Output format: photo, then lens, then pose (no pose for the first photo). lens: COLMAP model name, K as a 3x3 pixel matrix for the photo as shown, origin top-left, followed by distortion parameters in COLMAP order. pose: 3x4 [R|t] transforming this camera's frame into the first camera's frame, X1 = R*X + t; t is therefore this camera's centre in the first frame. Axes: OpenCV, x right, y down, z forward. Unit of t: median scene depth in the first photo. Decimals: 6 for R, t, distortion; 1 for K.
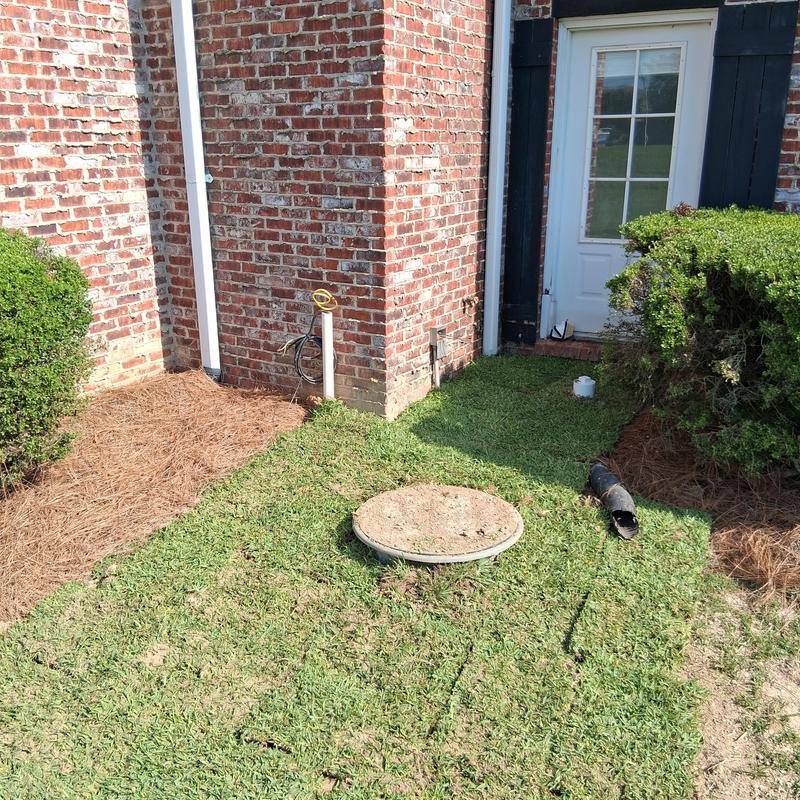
lens RADIAL K [[800.4, 0, 400.0], [0, 800.4, 400.0], [0, 0, 1]] dist [0.125608, -0.225374]
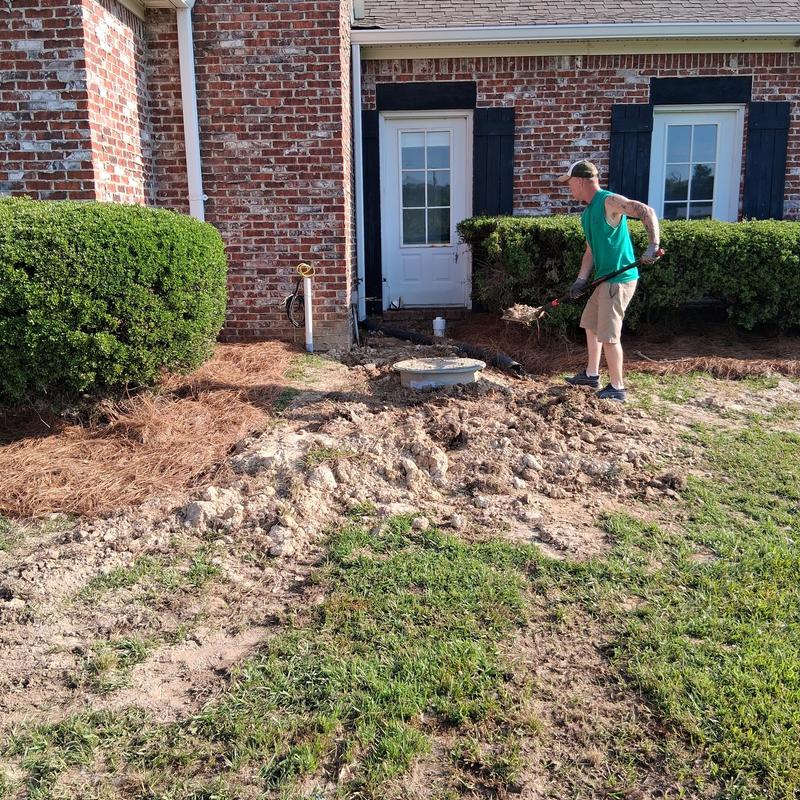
lens RADIAL K [[800.4, 0, 400.0], [0, 800.4, 400.0], [0, 0, 1]] dist [0.125608, -0.225374]
pose [[0.867717, -0.109184, 0.484919, -0.720805], [0.166026, 0.983211, -0.075709, 0.273547], [-0.468511, 0.146204, 0.871276, -0.417332]]
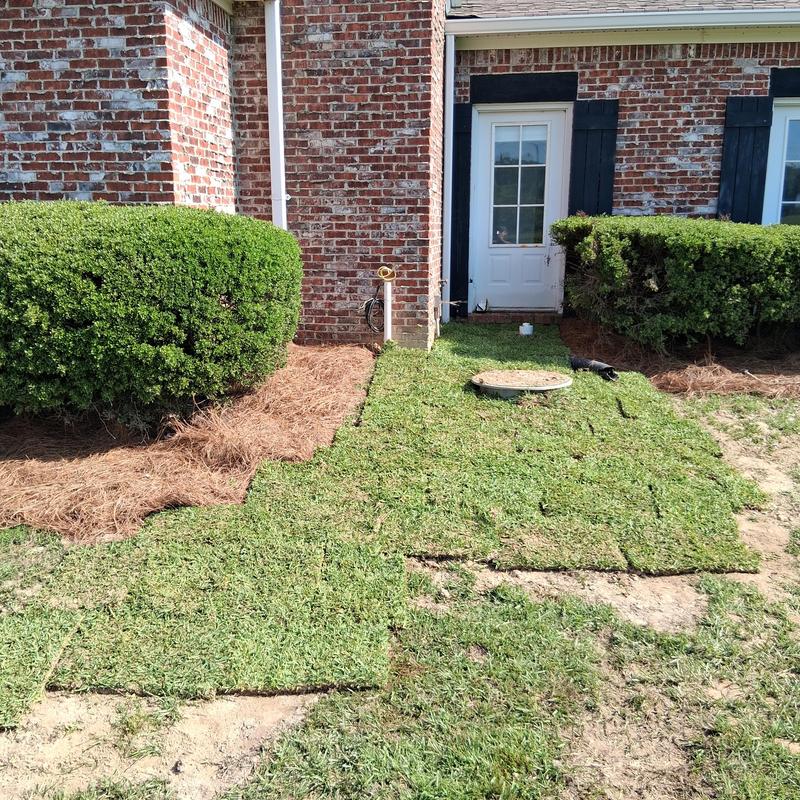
lens RADIAL K [[800.4, 0, 400.0], [0, 800.4, 400.0], [0, 0, 1]] dist [0.125608, -0.225374]
pose [[0.920645, -0.082801, 0.381518, -0.664029], [0.119097, 0.990233, -0.072484, 0.222511], [-0.371790, 0.112169, 0.921515, -0.373726]]
